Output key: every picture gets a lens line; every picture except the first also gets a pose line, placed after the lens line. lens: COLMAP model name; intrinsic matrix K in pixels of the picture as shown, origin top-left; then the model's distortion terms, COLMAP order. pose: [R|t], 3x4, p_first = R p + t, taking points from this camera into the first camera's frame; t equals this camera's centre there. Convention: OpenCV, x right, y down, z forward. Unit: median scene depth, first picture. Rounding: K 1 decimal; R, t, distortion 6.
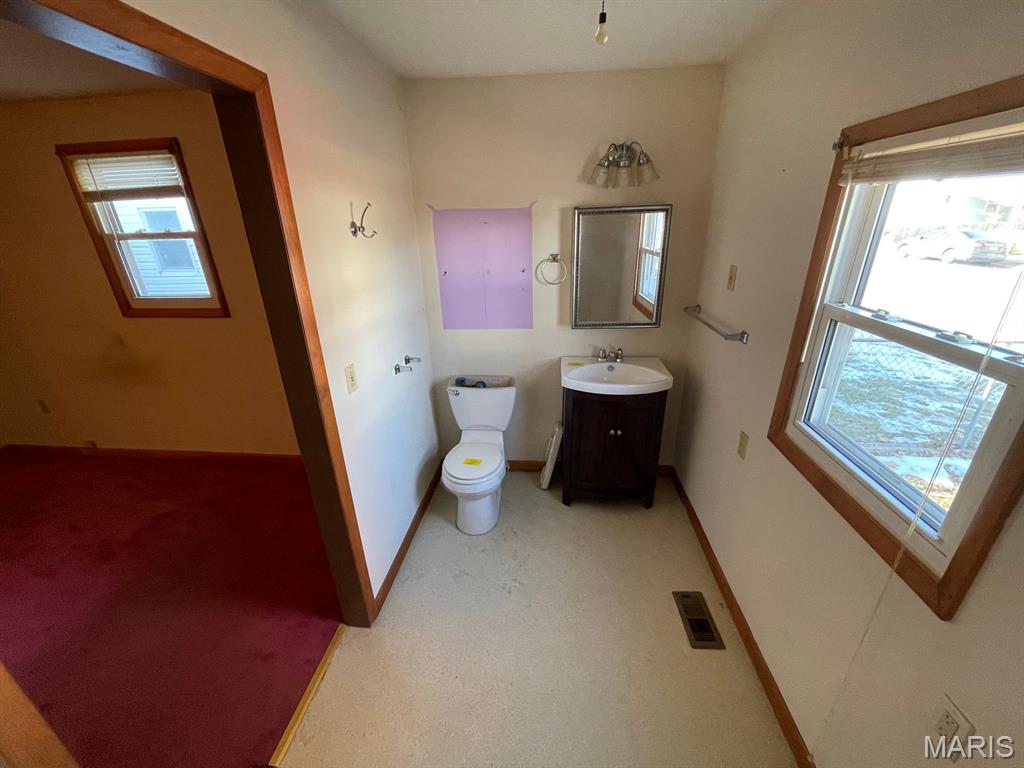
lens RADIAL K [[412.9, 0, 510.8], [0, 412.9, 387.8], [0, 0, 1]] dist [-0.001463, 0.000253]
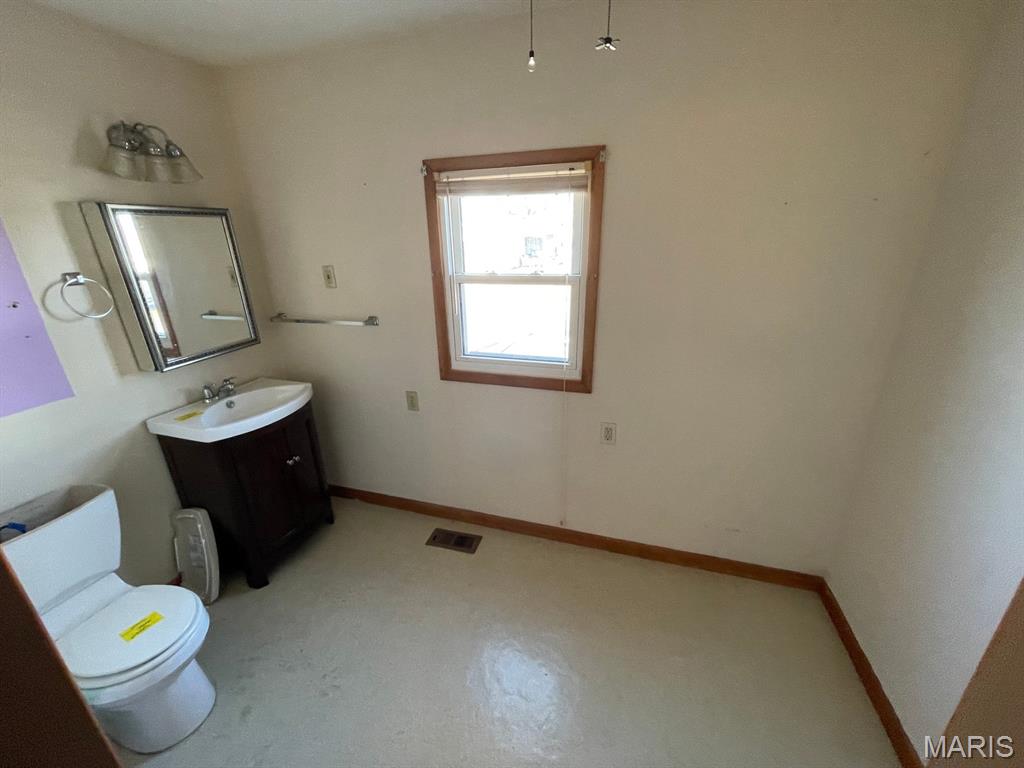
lens RADIAL K [[412.9, 0, 510.8], [0, 412.9, 387.8], [0, 0, 1]] dist [-0.001463, 0.000253]
pose [[0.217743, -0.317424, 0.922946, -0.381002], [0.385817, 0.896608, 0.217343, -0.040447], [-0.896511, 0.308764, 0.317699, 0.236637]]
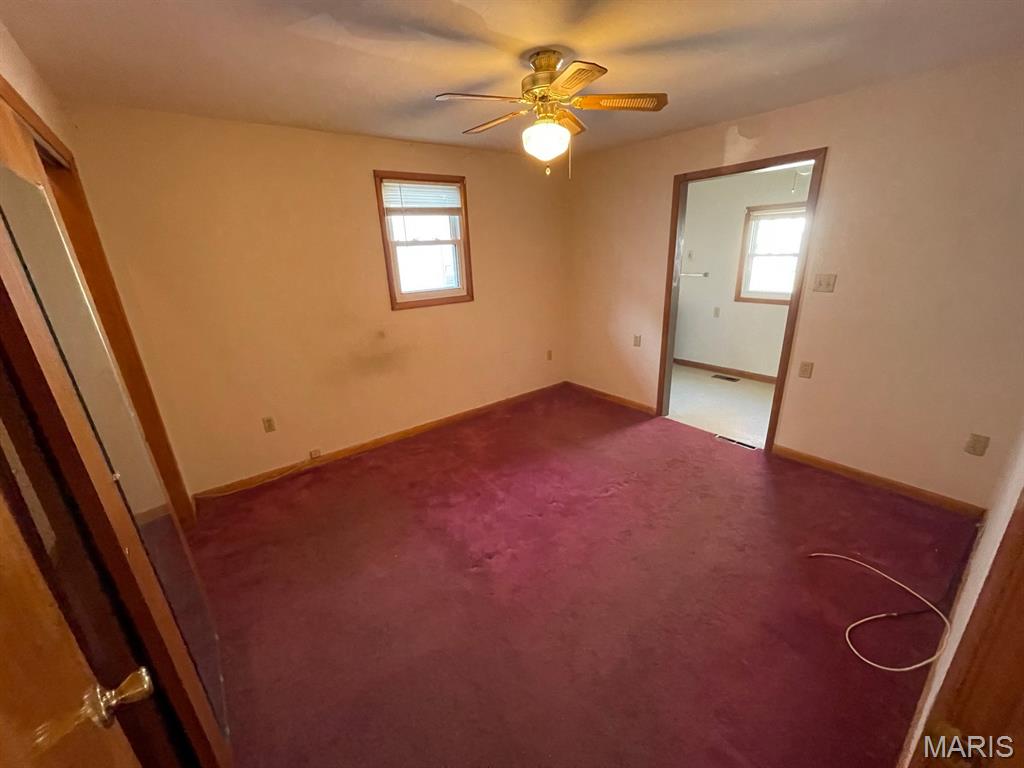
lens RADIAL K [[402.9, 0, 509.8], [0, 402.9, 394.9], [0, 0, 1]] dist [-0.028108, 0.000027]
pose [[0.726752, -0.236915, 0.644750, -1.697939], [0.287097, 0.957486, 0.028219, 0.143013], [-0.624025, 0.164598, 0.763872, -0.064379]]
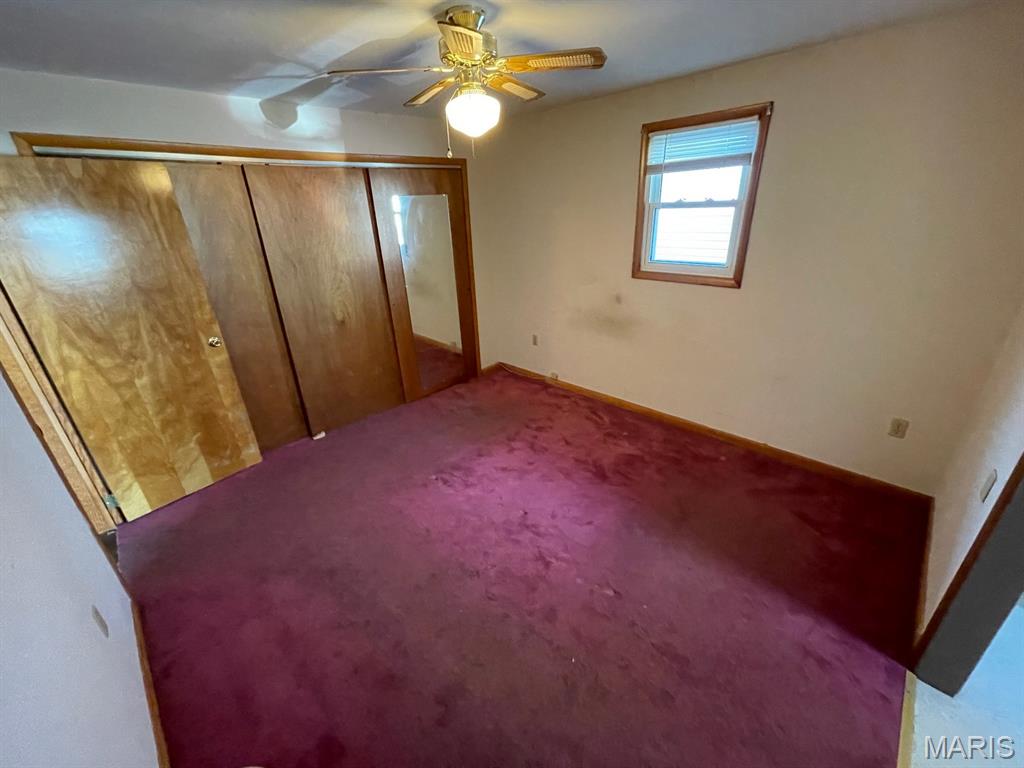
lens RADIAL K [[412.9, 0, 510.8], [0, 412.9, 387.8], [0, 0, 1]] dist [-0.001463, 0.000253]
pose [[0.782708, 0.248117, -0.570794, -0.537484], [-0.224399, 0.967920, 0.113033, 0.078386], [0.580528, 0.039614, 0.813276, -0.126143]]
